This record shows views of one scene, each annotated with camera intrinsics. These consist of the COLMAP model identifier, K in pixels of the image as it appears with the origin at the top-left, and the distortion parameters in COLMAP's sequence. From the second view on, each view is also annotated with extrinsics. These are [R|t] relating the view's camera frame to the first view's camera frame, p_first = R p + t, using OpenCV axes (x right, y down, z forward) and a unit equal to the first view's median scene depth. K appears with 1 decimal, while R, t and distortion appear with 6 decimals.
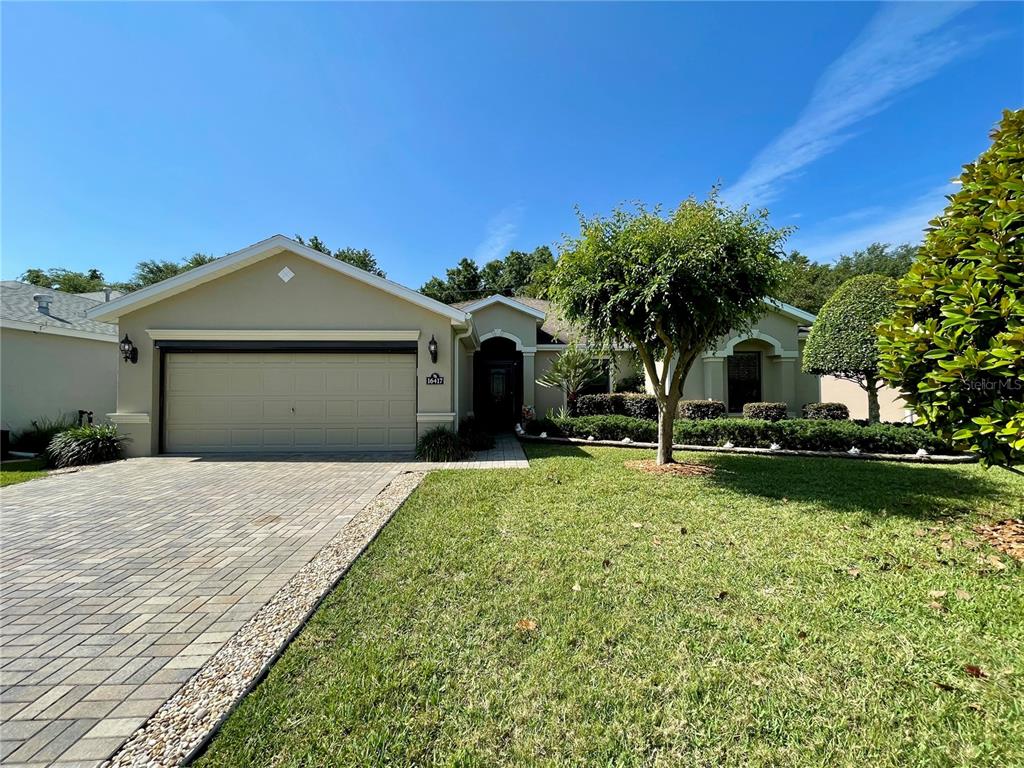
lens RADIAL K [[436.5, 0, 512.0], [0, 436.5, 384.0], [0, 0, 1]] dist [0.000927, -0.000925]
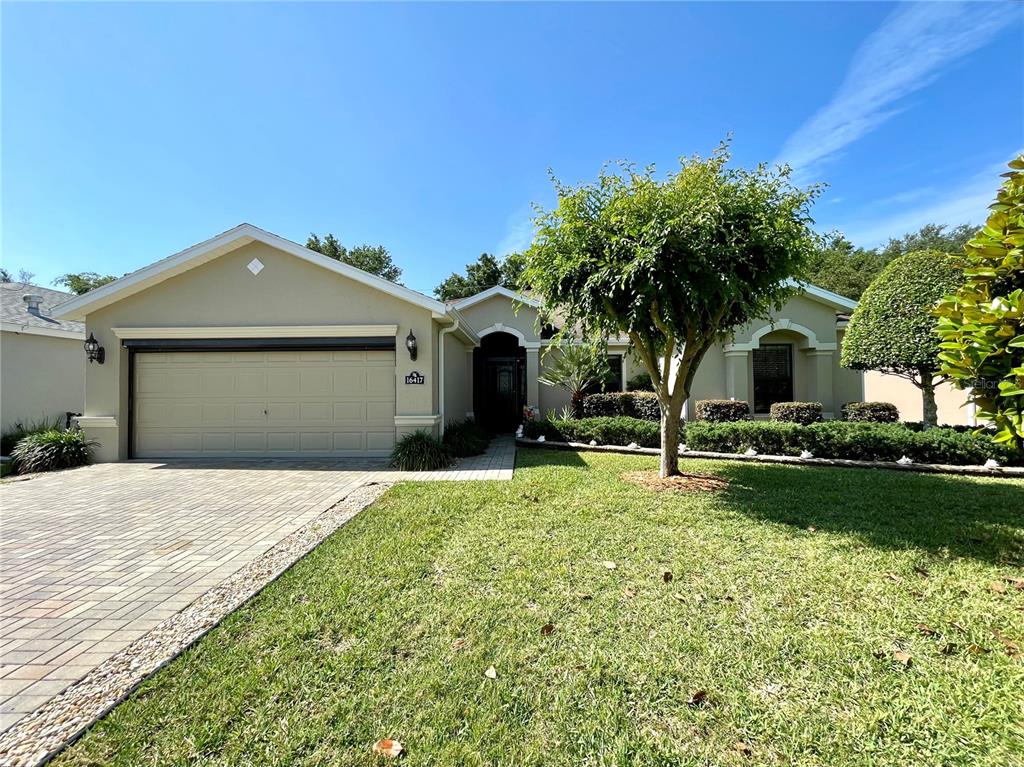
lens RADIAL K [[436.5, 0, 512.0], [0, 436.5, 383.5], [0, 0, 1]] dist [0.000927, -0.000925]
pose [[0.997619, -0.005957, -0.068715, 0.092372], [0.006352, 0.999965, 0.005532, -0.004330], [0.068679, -0.005956, 0.997621, 0.115855]]
